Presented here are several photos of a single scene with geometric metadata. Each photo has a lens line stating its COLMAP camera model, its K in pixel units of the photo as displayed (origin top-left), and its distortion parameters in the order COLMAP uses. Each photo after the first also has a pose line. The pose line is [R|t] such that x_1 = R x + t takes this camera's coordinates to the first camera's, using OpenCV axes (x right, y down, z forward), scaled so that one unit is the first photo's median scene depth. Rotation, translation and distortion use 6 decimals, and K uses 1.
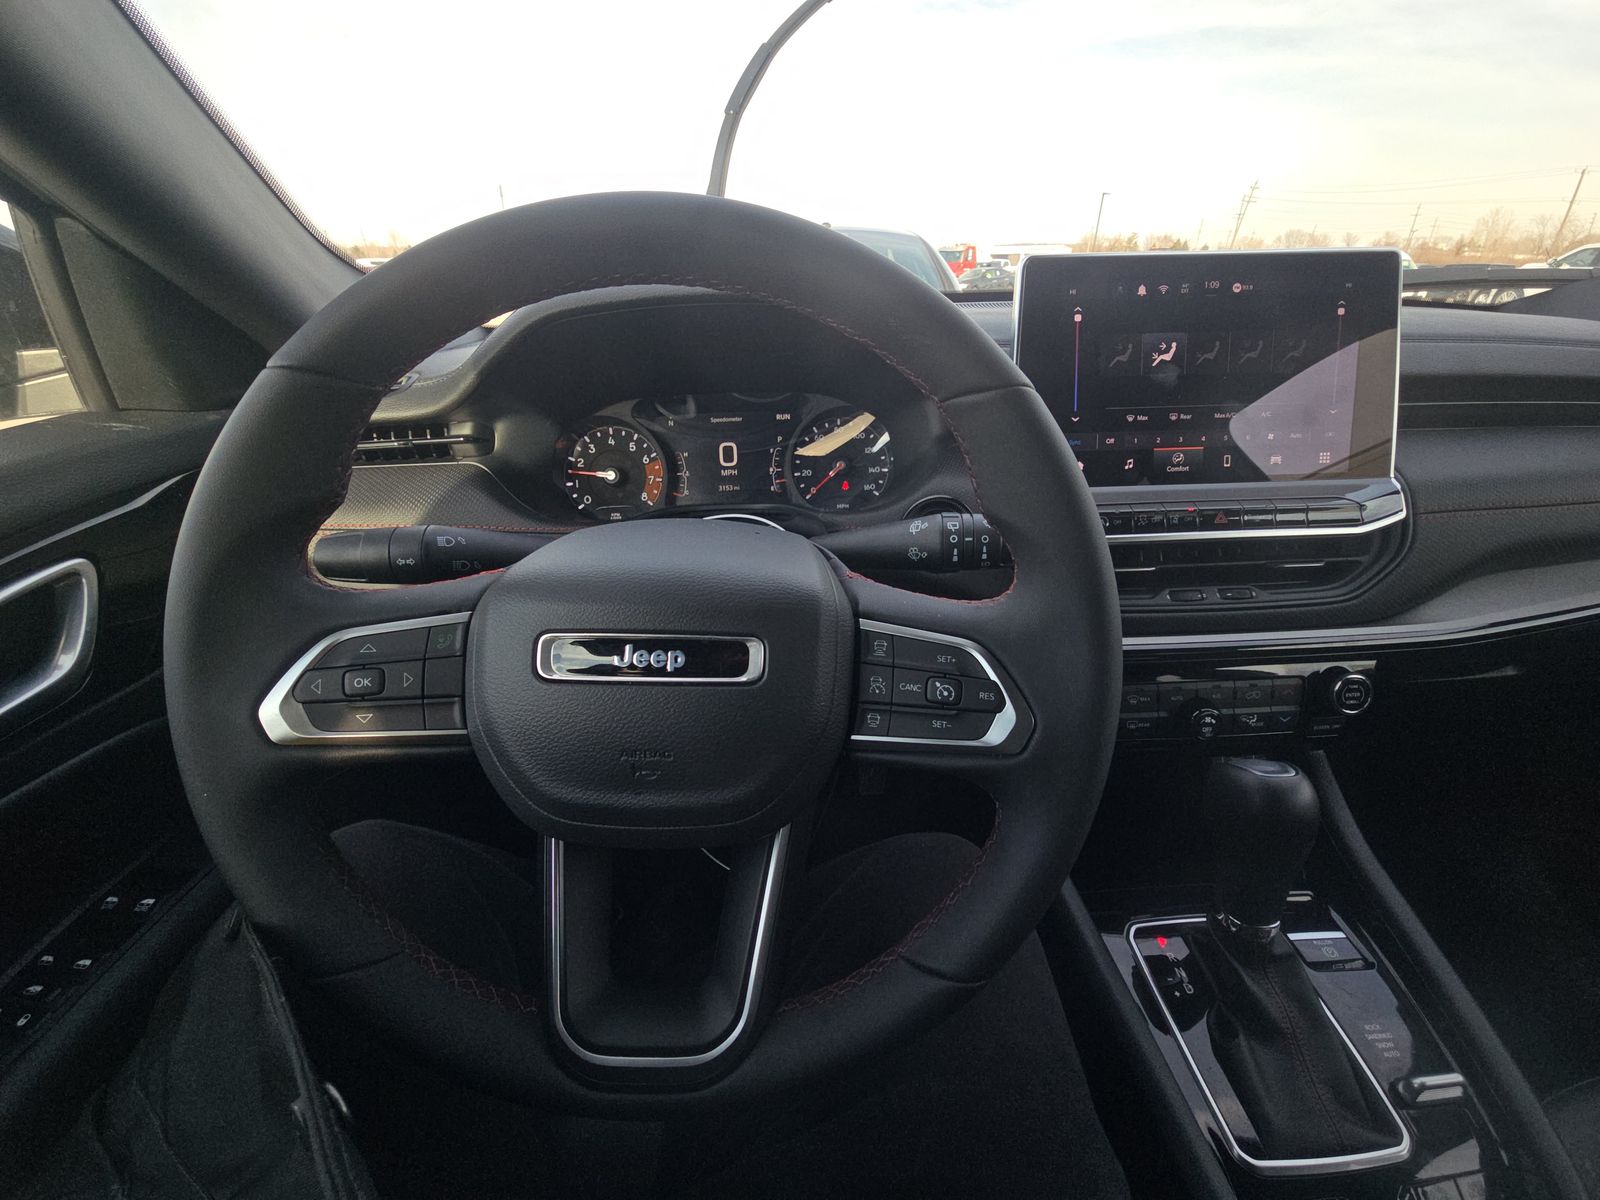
lens RADIAL K [[649.9, 0, 807.4], [0, 649.9, 609.3], [0, 0, 1]] dist [0.012793, -0.004876]
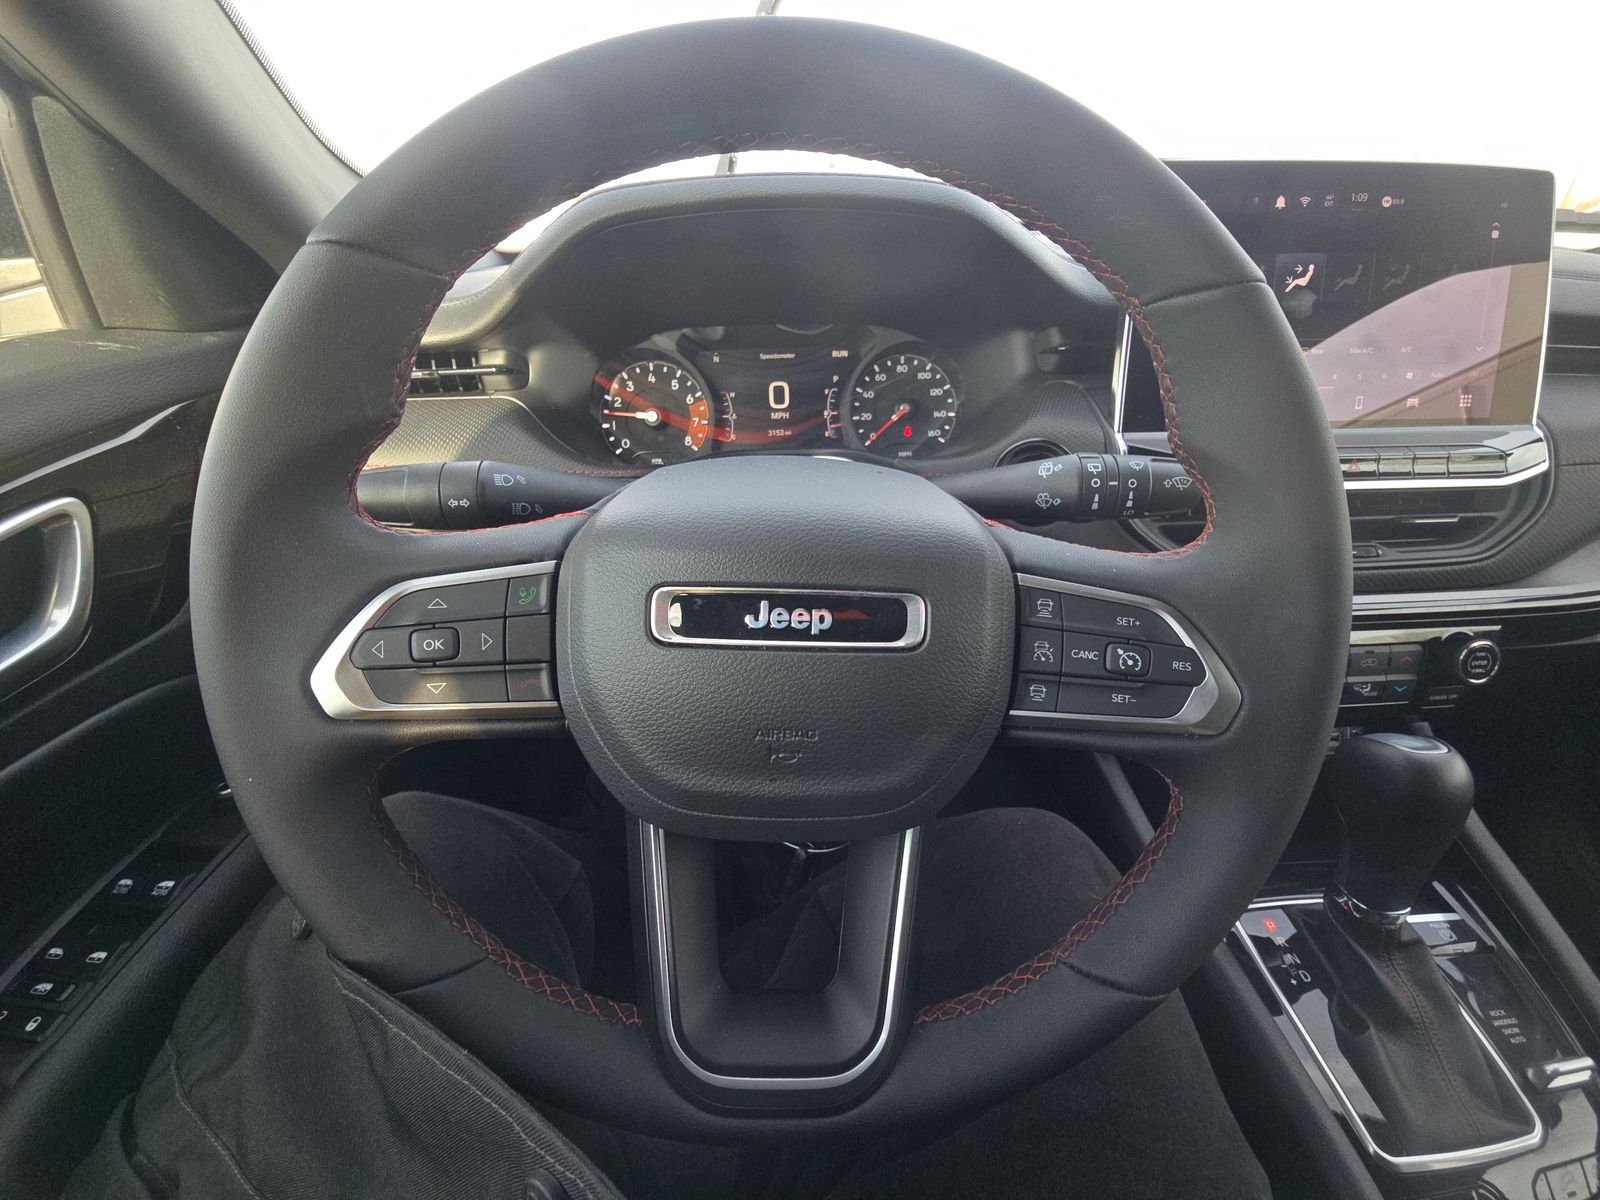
lens RADIAL K [[649.9, 0, 807.4], [0, 649.9, 609.3], [0, 0, 1]] dist [0.012793, -0.004876]
pose [[0.999845, 0.007138, 0.016092, -0.164204], [-0.008084, 0.998192, 0.059564, 0.010575], [-0.015638, -0.059685, 0.998095, 0.127375]]
